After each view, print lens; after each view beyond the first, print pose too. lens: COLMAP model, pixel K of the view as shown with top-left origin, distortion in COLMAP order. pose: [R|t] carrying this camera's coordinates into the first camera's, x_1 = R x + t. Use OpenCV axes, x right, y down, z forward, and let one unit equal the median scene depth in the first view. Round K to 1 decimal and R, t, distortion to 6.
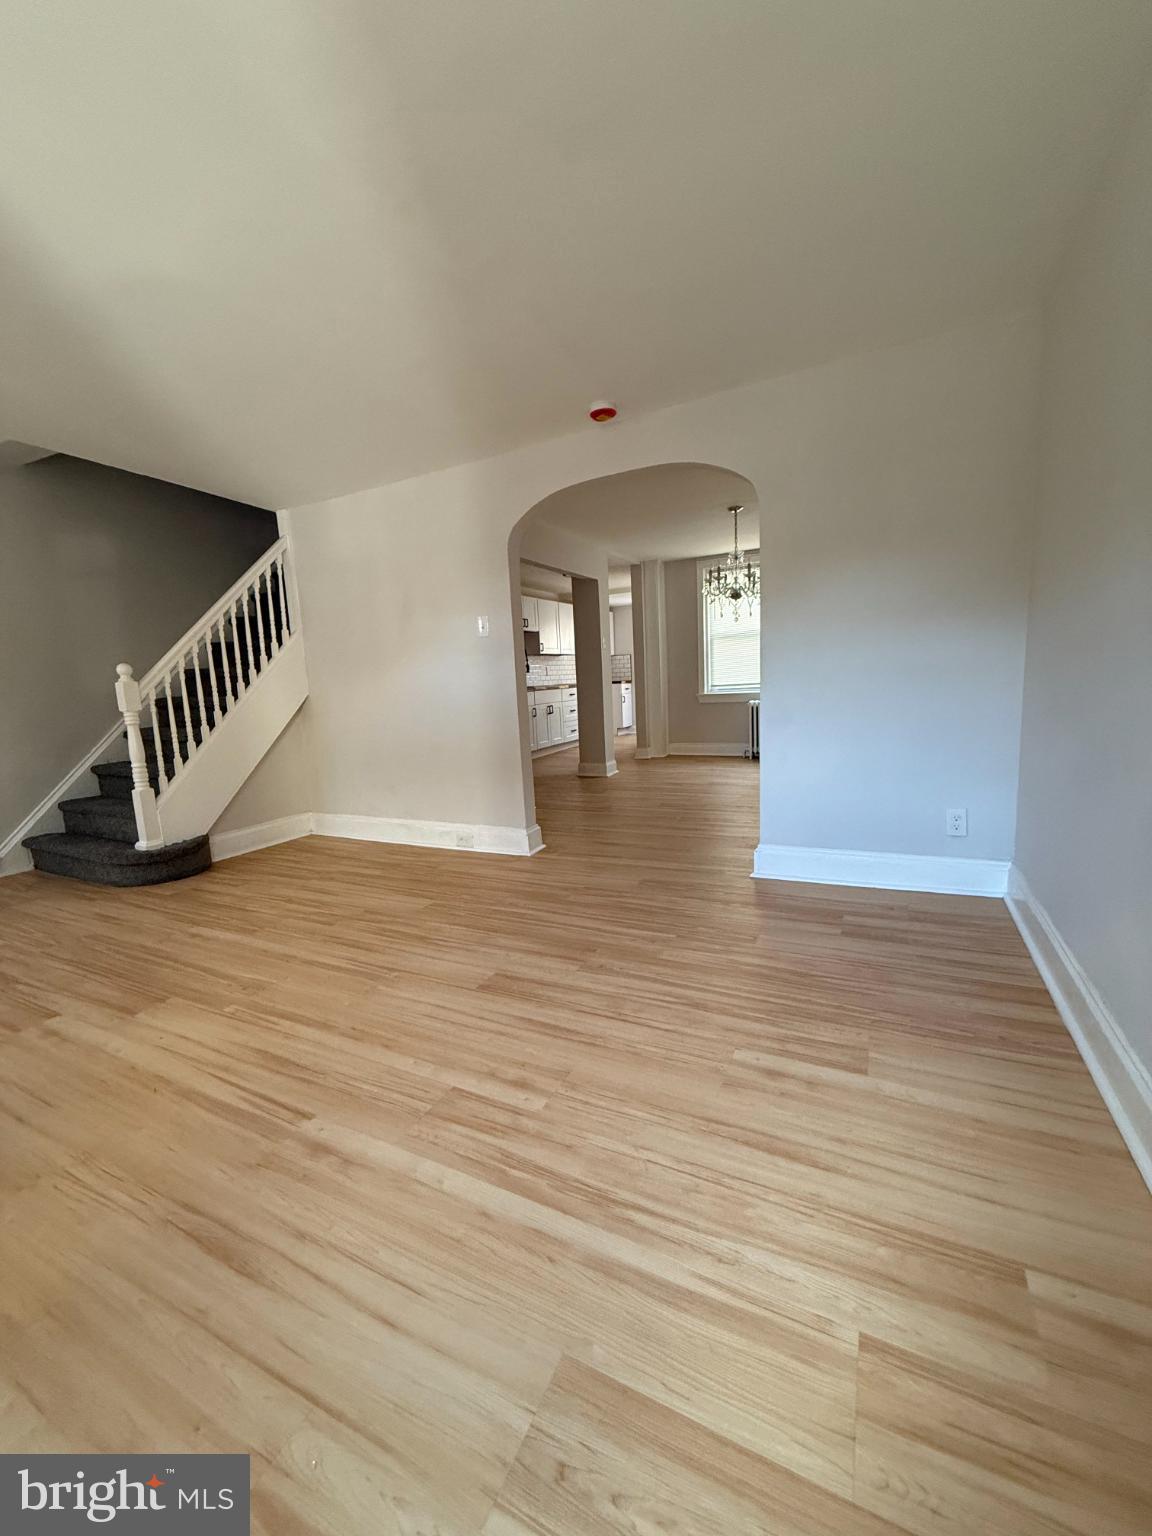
lens RADIAL K [[608.5, 0, 575.4], [0, 608.5, 765.3], [0, 0, 1]] dist [-0.000805, -0.000136]
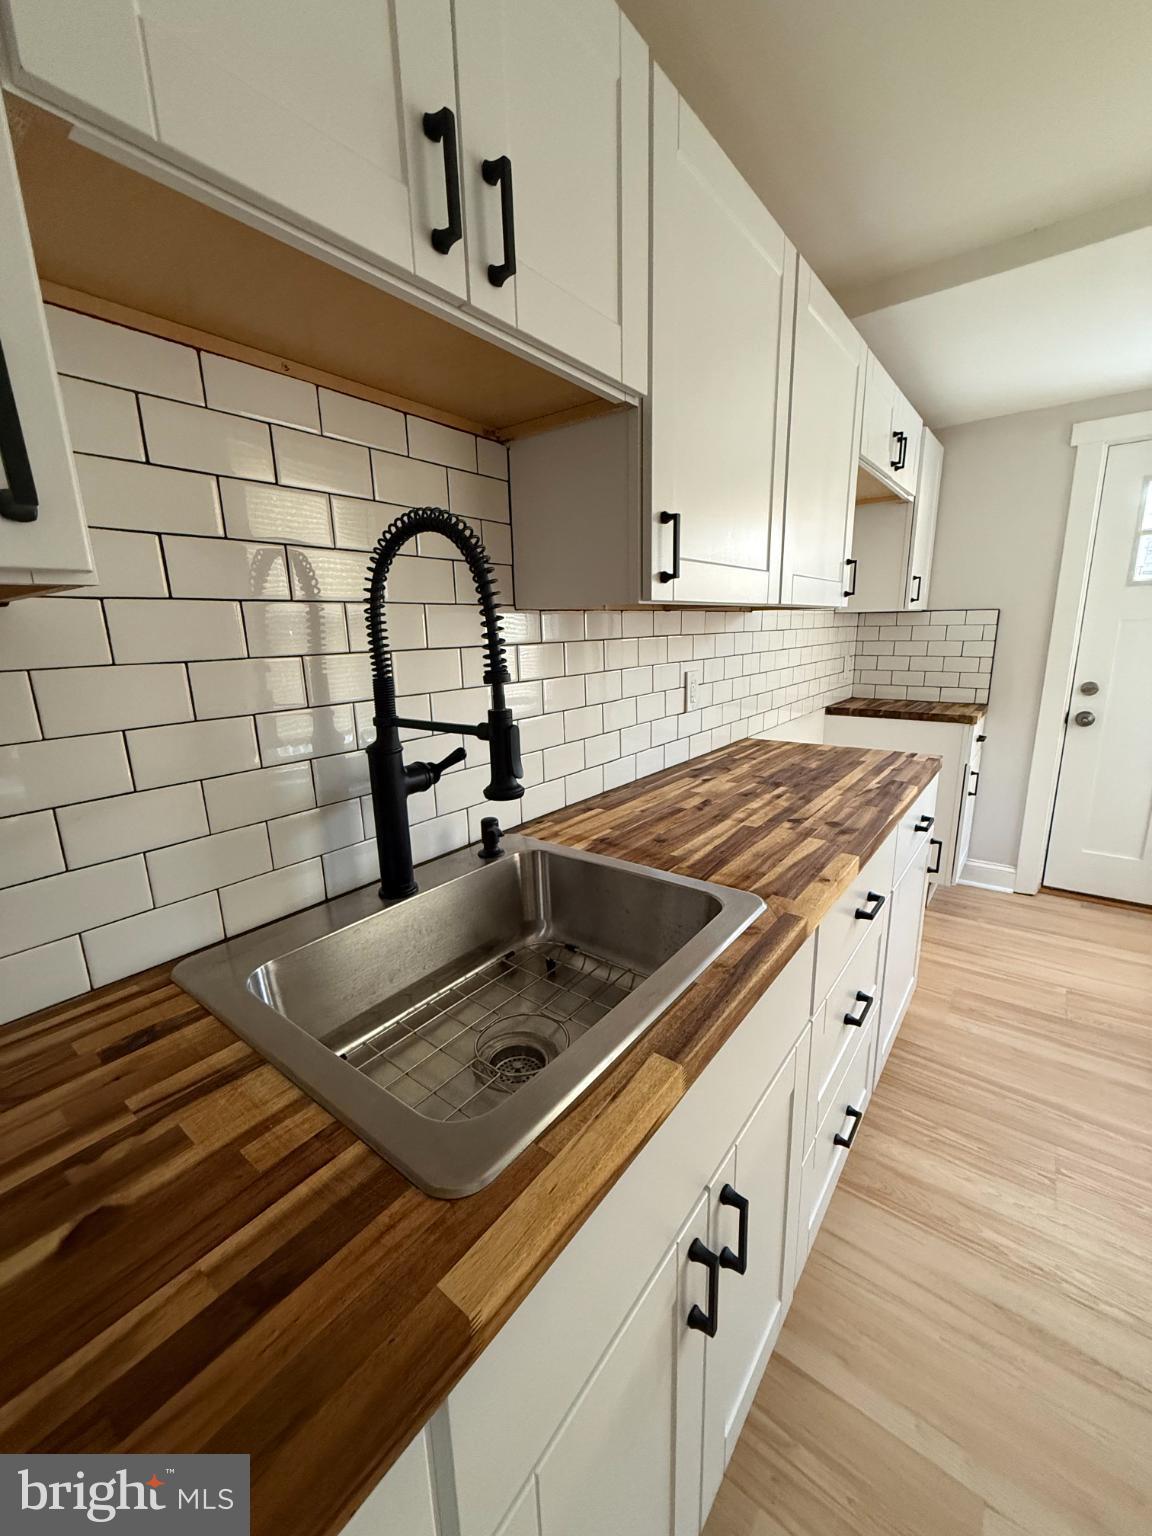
lens RADIAL K [[608.5, 0, 575.4], [0, 608.5, 765.3], [0, 0, 1]] dist [-0.000805, -0.000136]
pose [[0.979448, 0.067680, -0.190001, -0.130916], [-0.051002, 0.994513, 0.091341, -0.449262], [0.195141, -0.079773, 0.977526, 2.441604]]
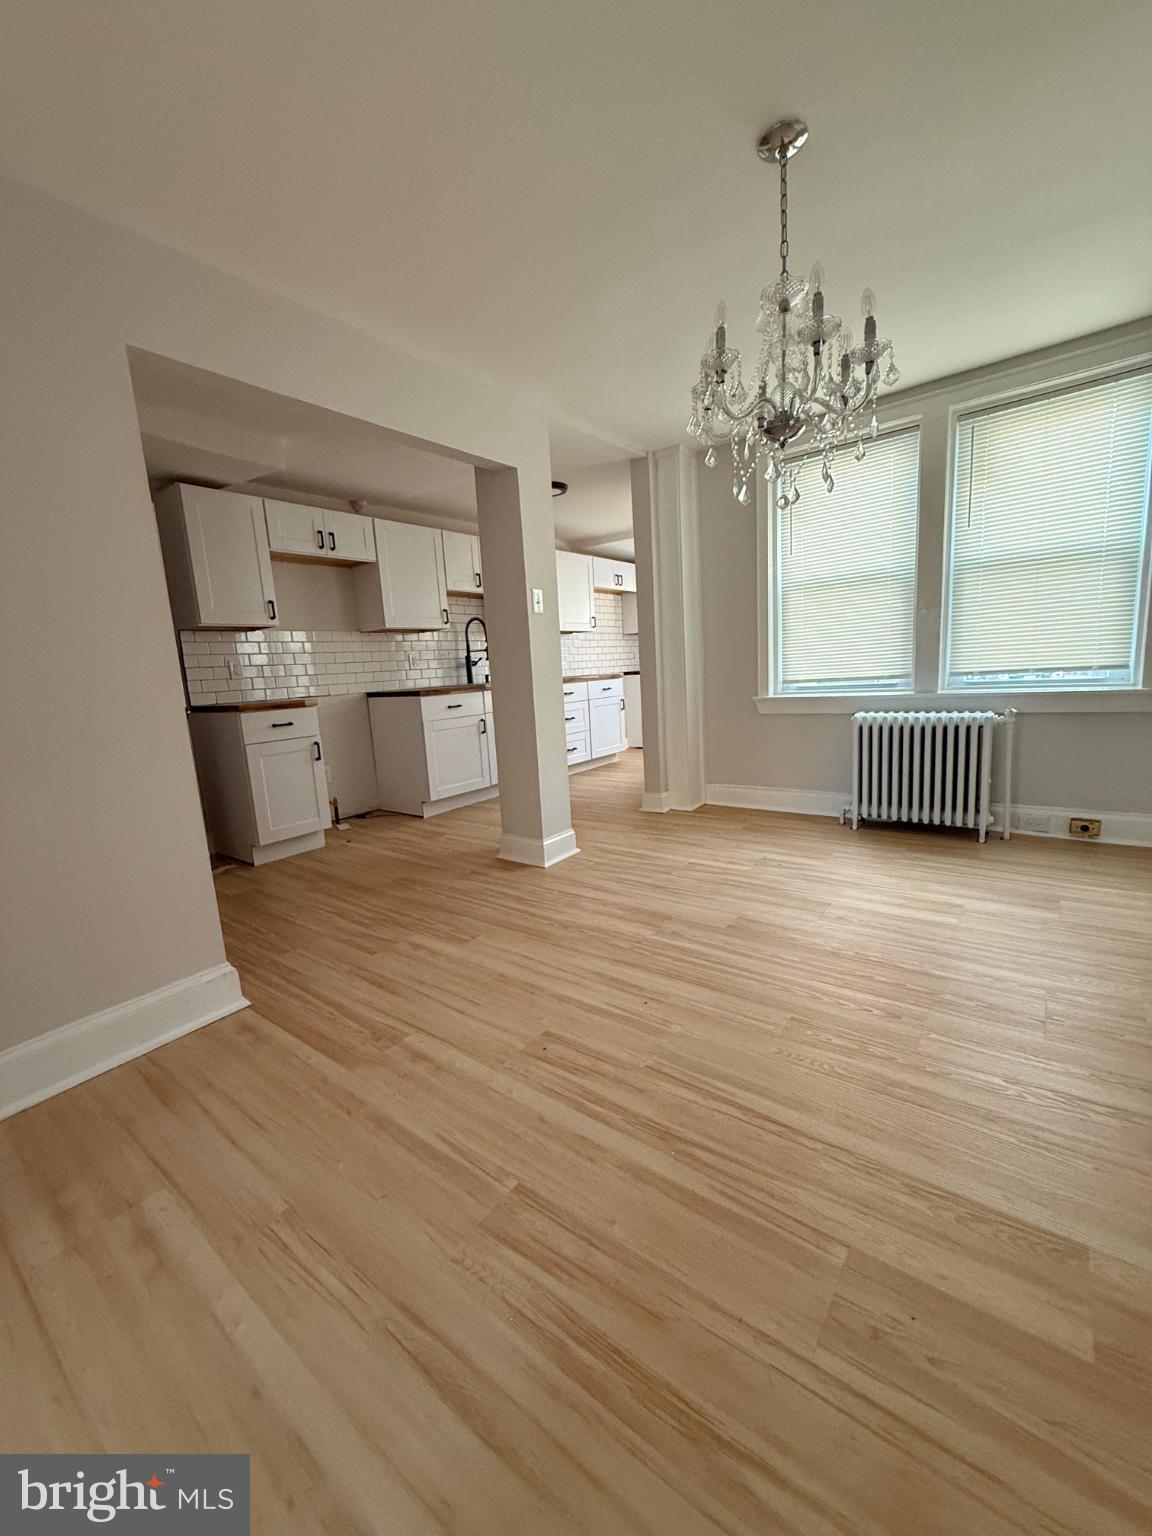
lens RADIAL K [[608.5, 0, 575.4], [0, 608.5, 765.3], [0, 0, 1]] dist [-0.000805, -0.000136]
pose [[0.980338, 0.020959, -0.196210, 0.365938], [-0.015702, 0.999476, 0.028310, -0.169352], [0.196700, -0.024673, 0.980153, 1.069714]]
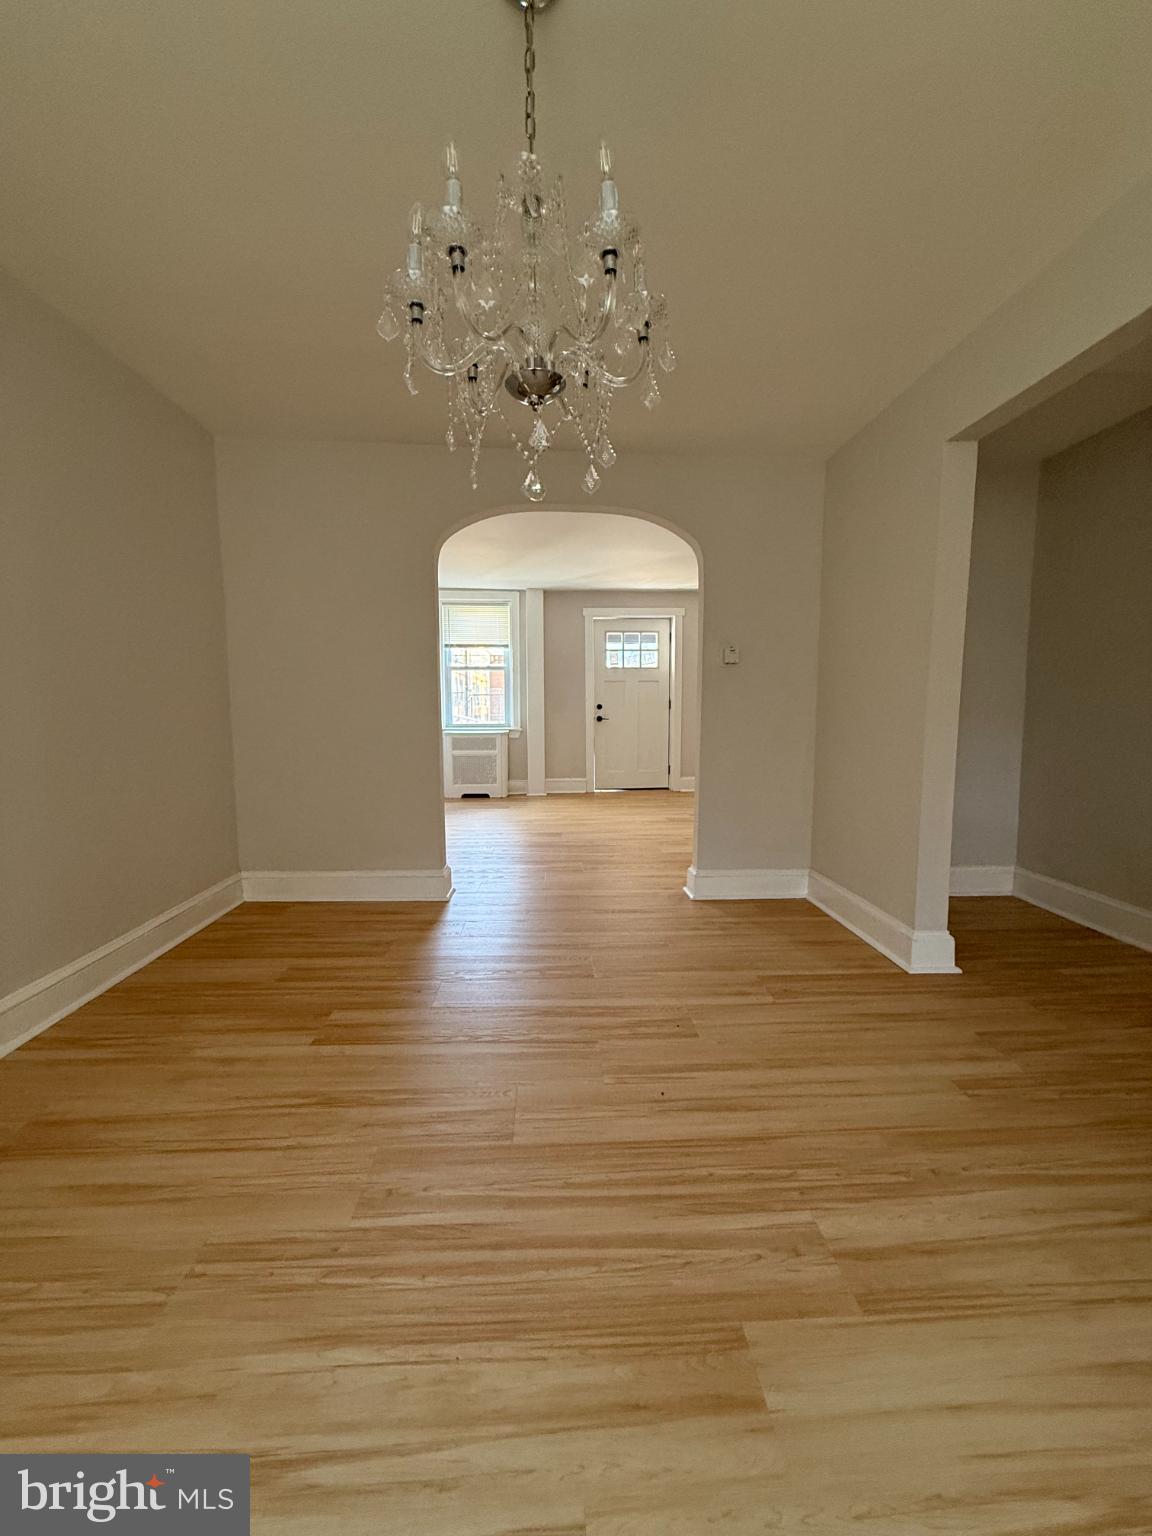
lens RADIAL K [[608.5, 0, 575.4], [0, 608.5, 765.3], [0, 0, 1]] dist [-0.000805, -0.000136]
pose [[-0.874024, 0.098250, -0.475845, 0.616046], [-0.025443, 0.968744, 0.246753, -0.326226], [0.485216, 0.227775, -0.844206, 2.033100]]
